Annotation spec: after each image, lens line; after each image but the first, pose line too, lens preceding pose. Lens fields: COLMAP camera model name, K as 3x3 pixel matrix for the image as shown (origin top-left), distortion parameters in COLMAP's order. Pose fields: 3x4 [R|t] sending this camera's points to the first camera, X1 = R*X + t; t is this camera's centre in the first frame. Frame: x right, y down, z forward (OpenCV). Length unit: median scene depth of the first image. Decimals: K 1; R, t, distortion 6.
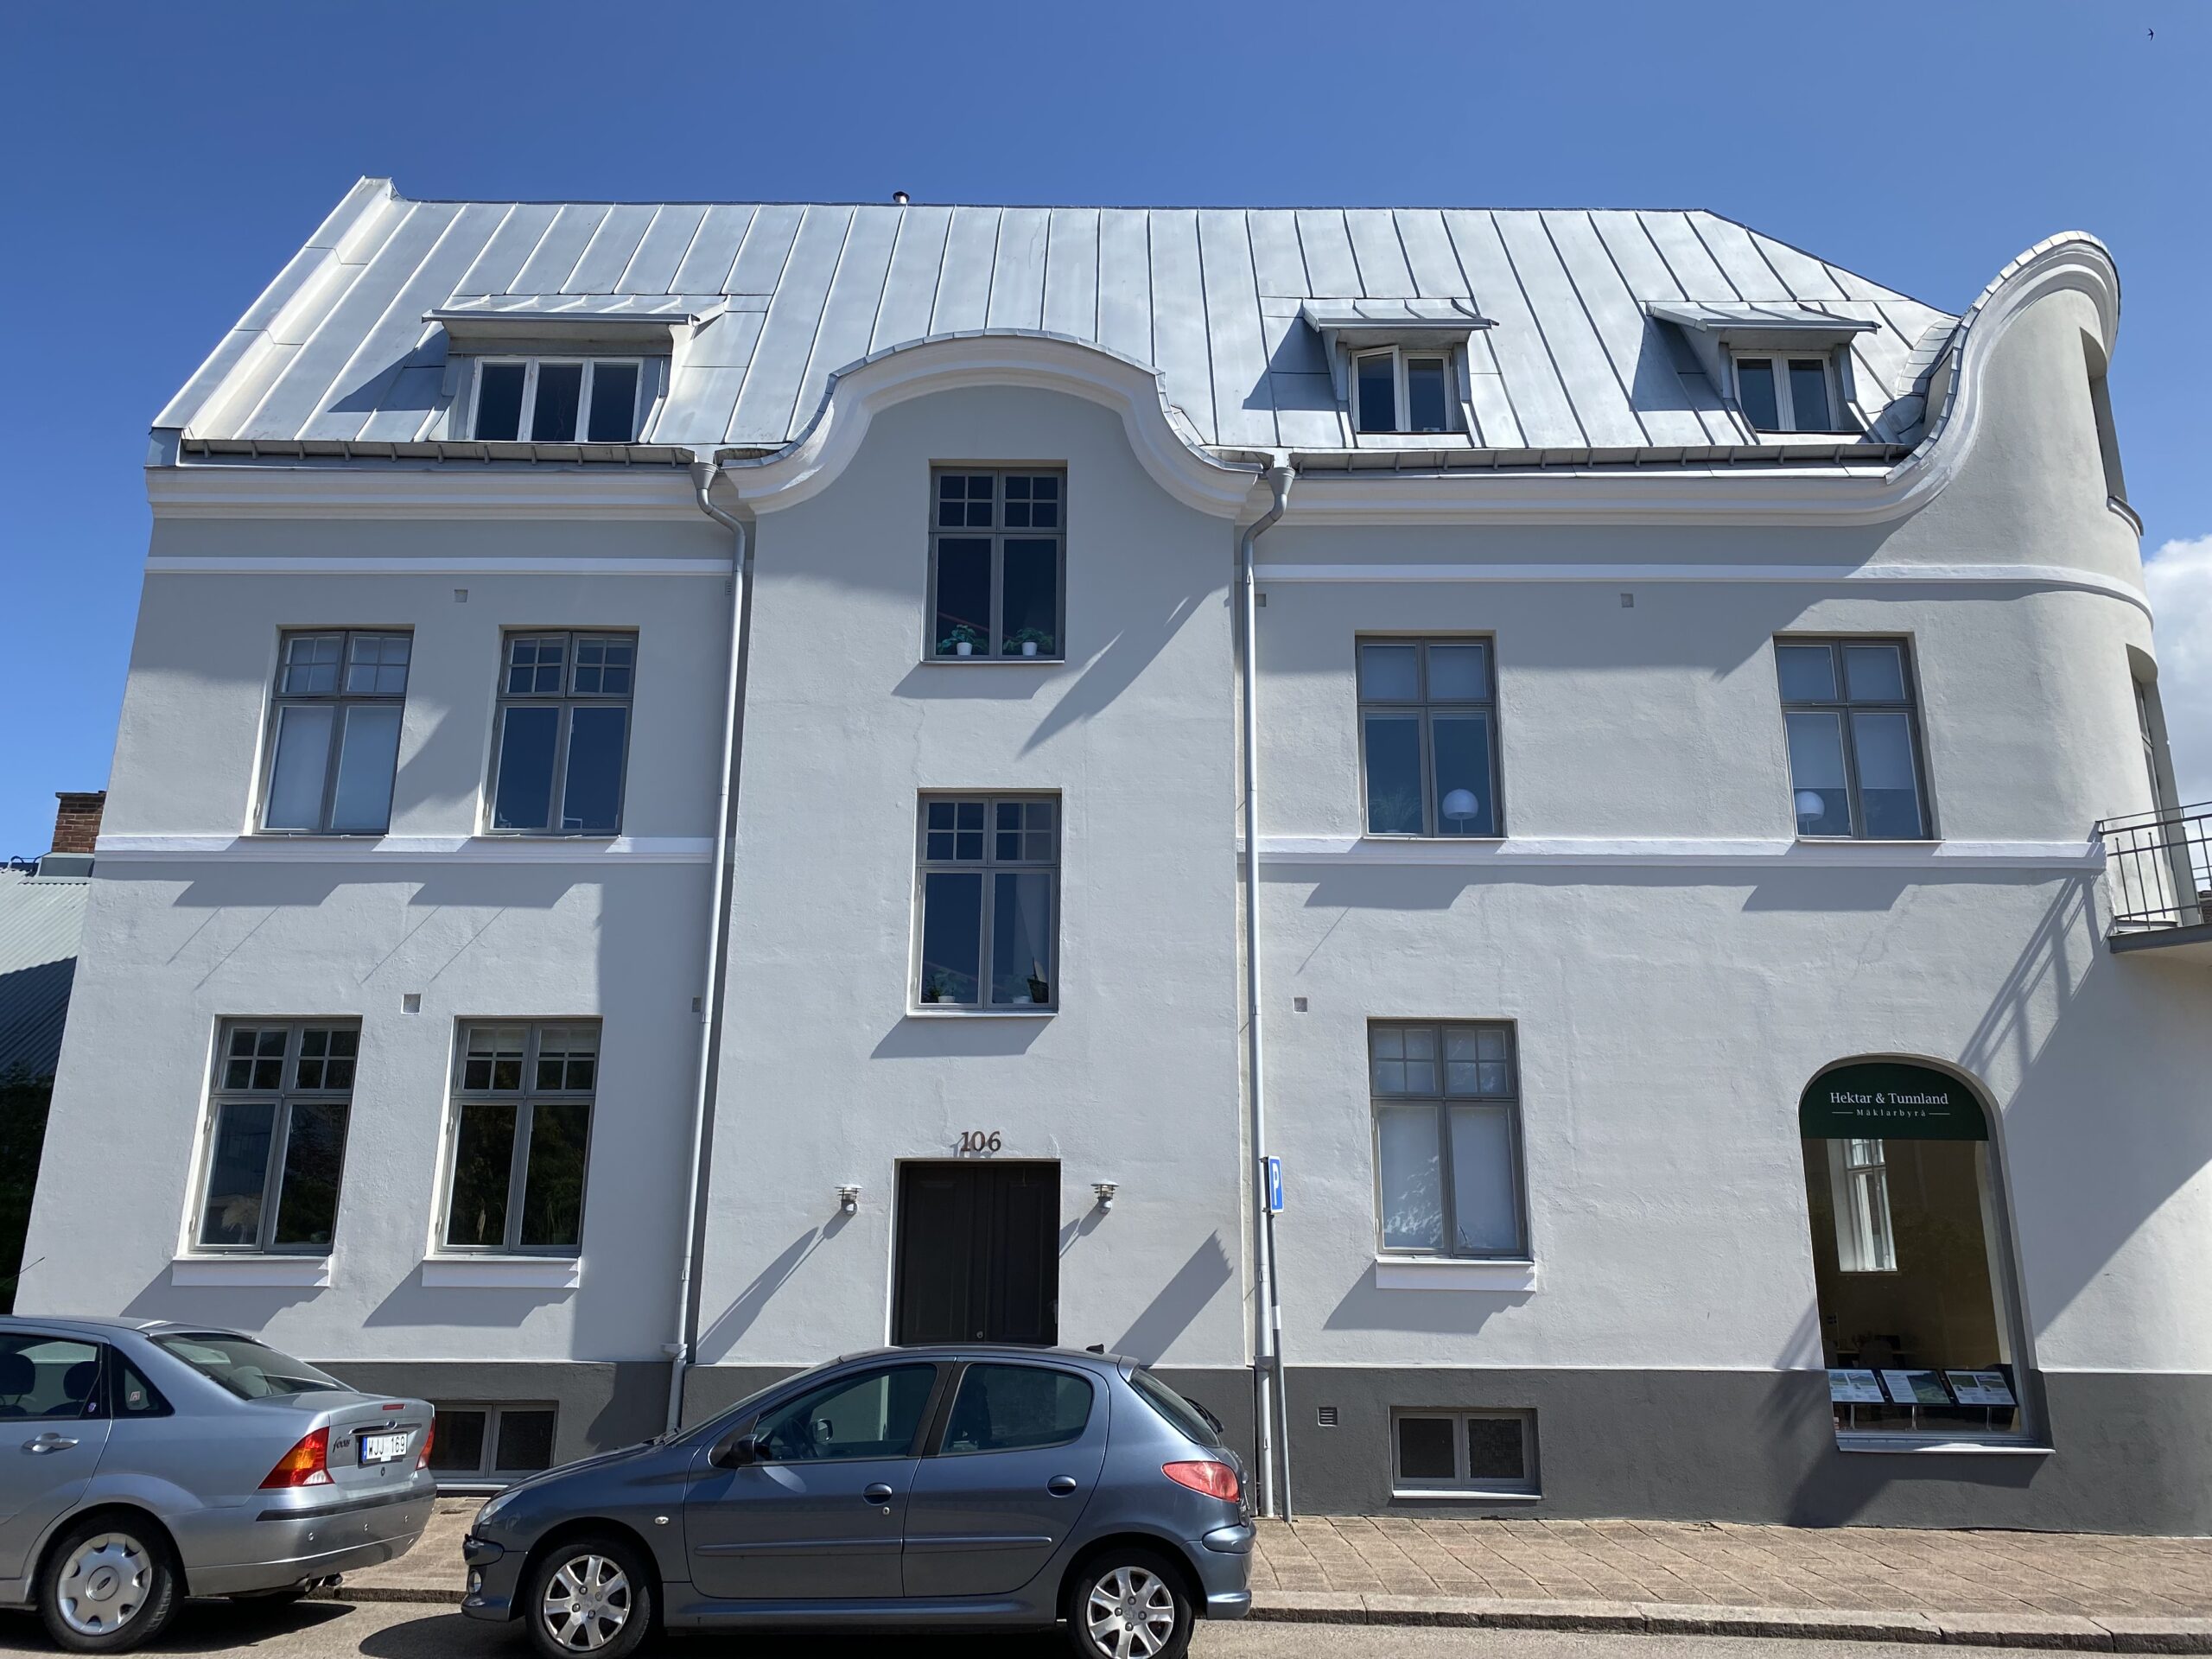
lens RADIAL K [[1685.5, 0, 1105.3], [0, 1685.5, 826.4], [0, 0, 1]] dist [0.006646, -0.014156]
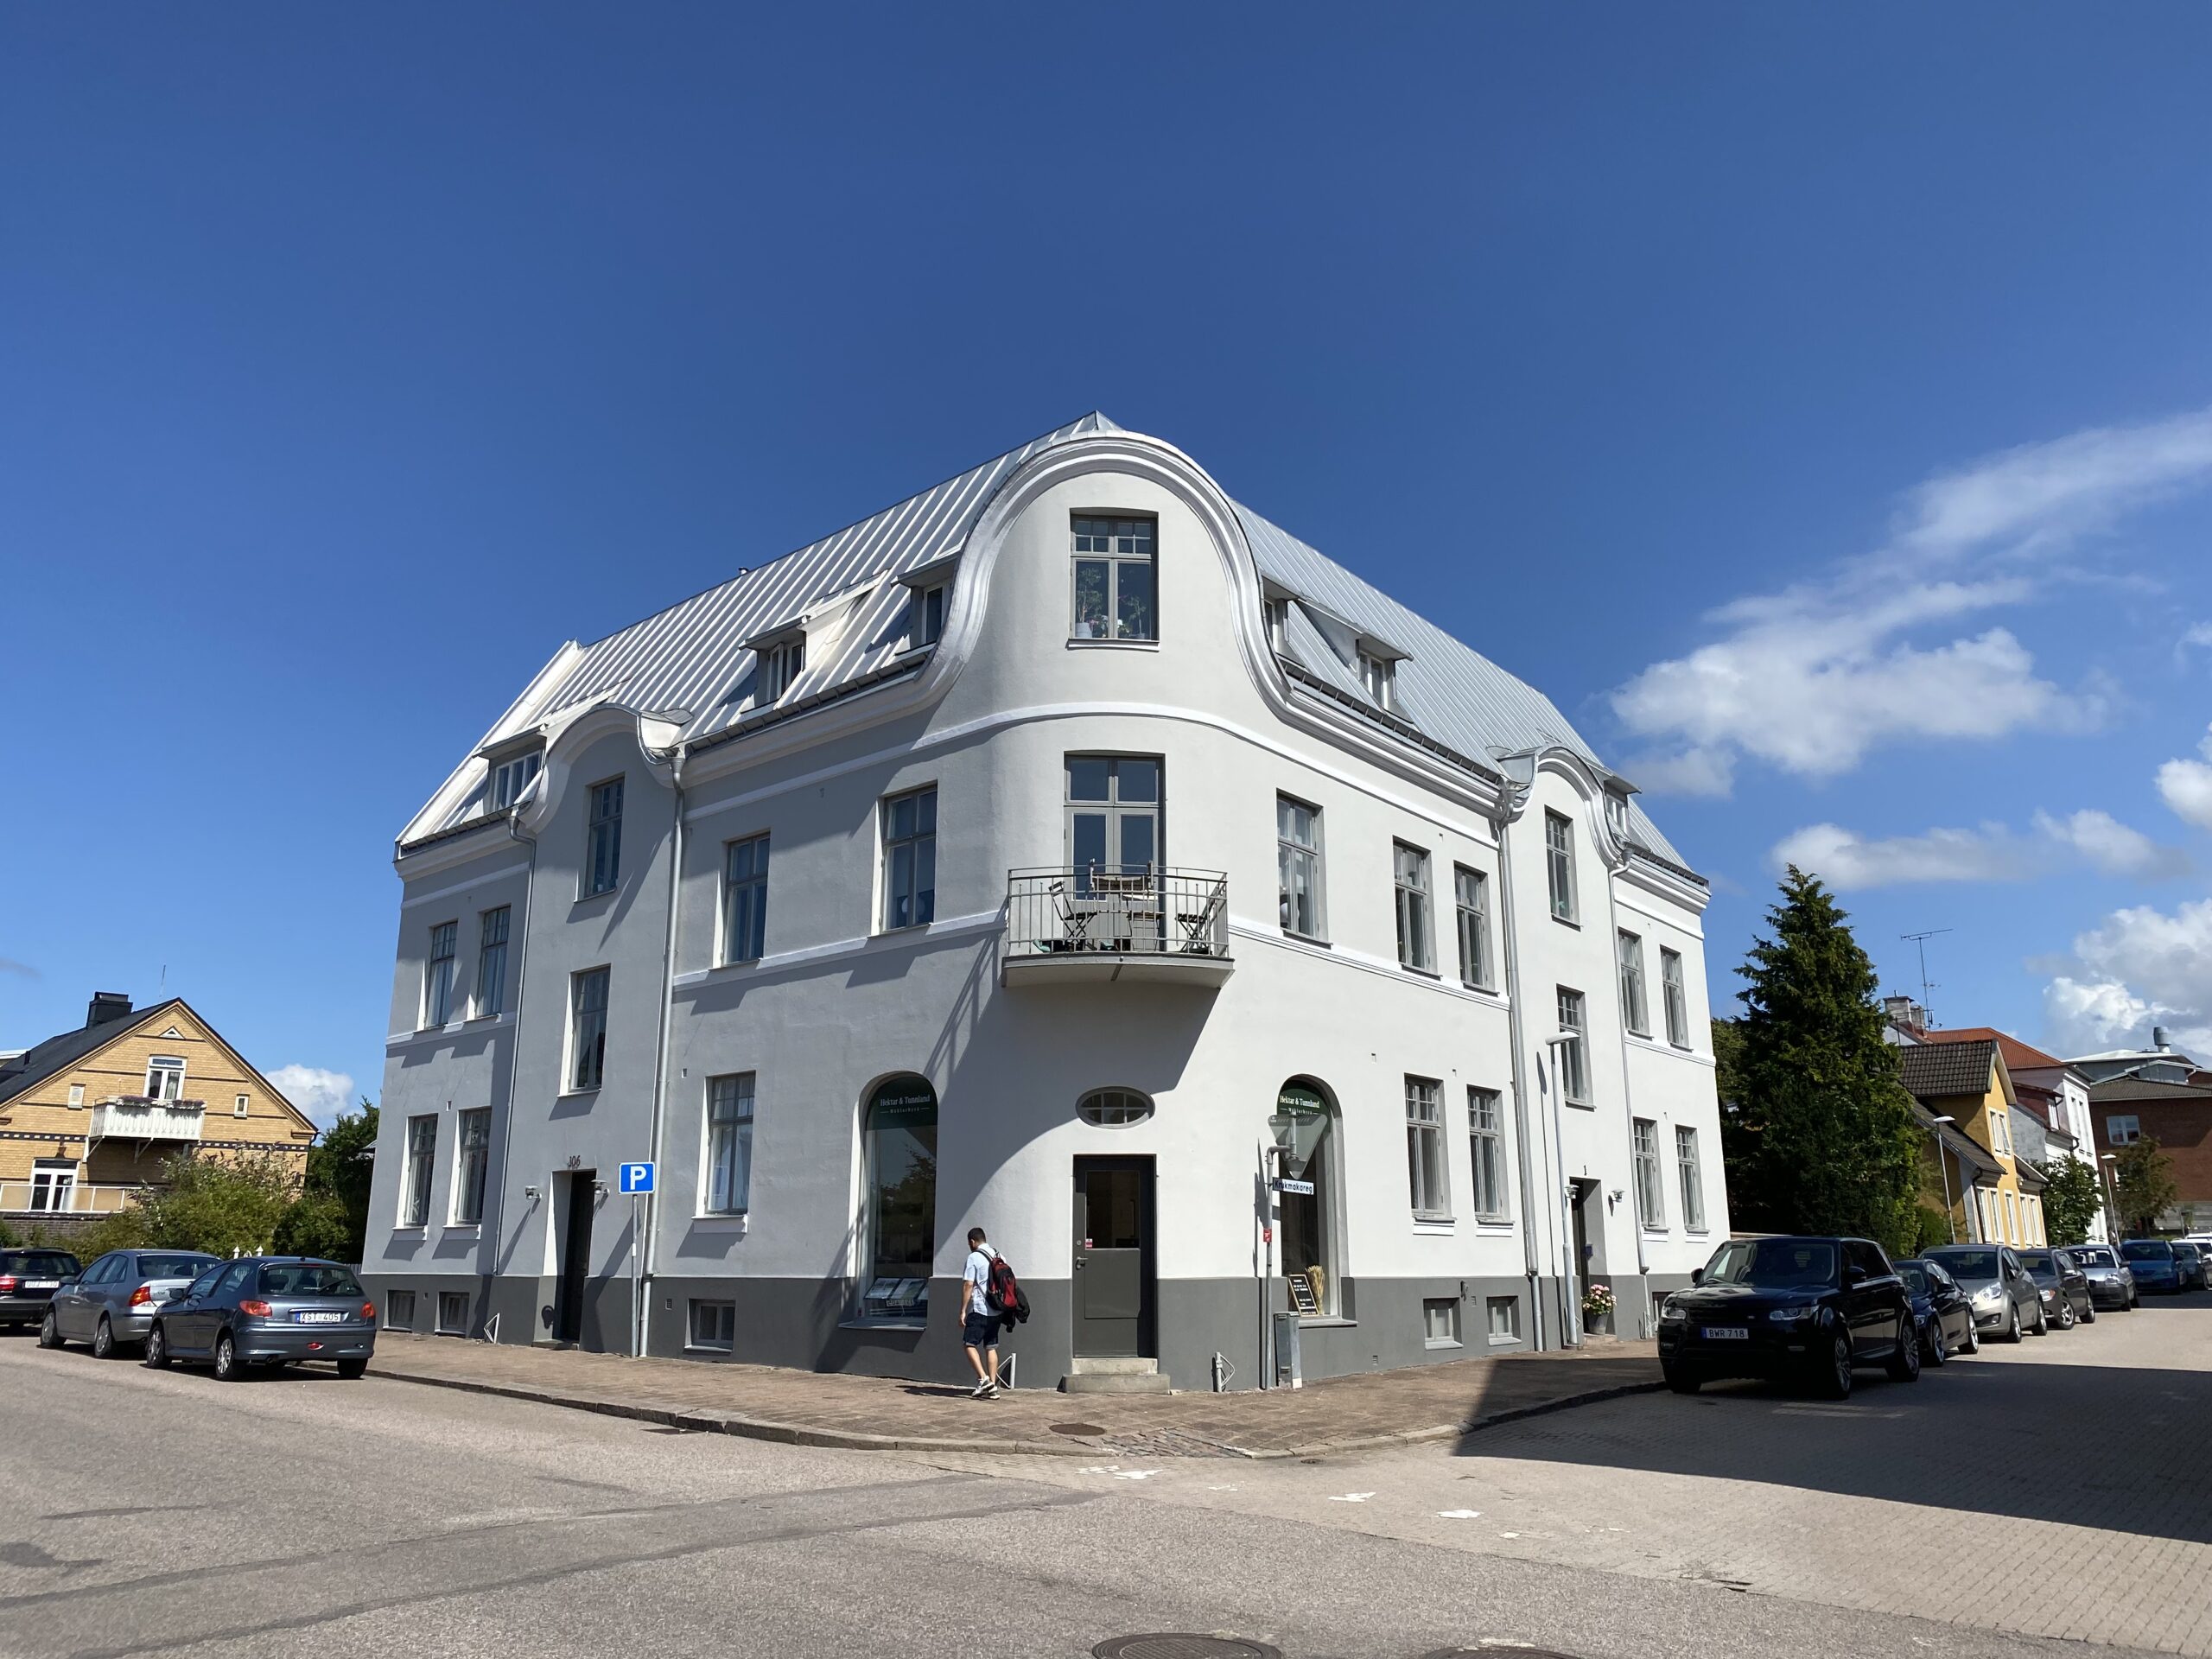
lens RADIAL K [[1685.5, 0, 1108.0], [0, 1685.5, 812.7], [0, 0, 1]] dist [0.006646, -0.014156]
pose [[0.735241, -0.185435, -0.651947, 1.612655], [0.184714, 0.980260, -0.070504, 0.046231], [0.652152, -0.068586, 0.754979, -0.011613]]
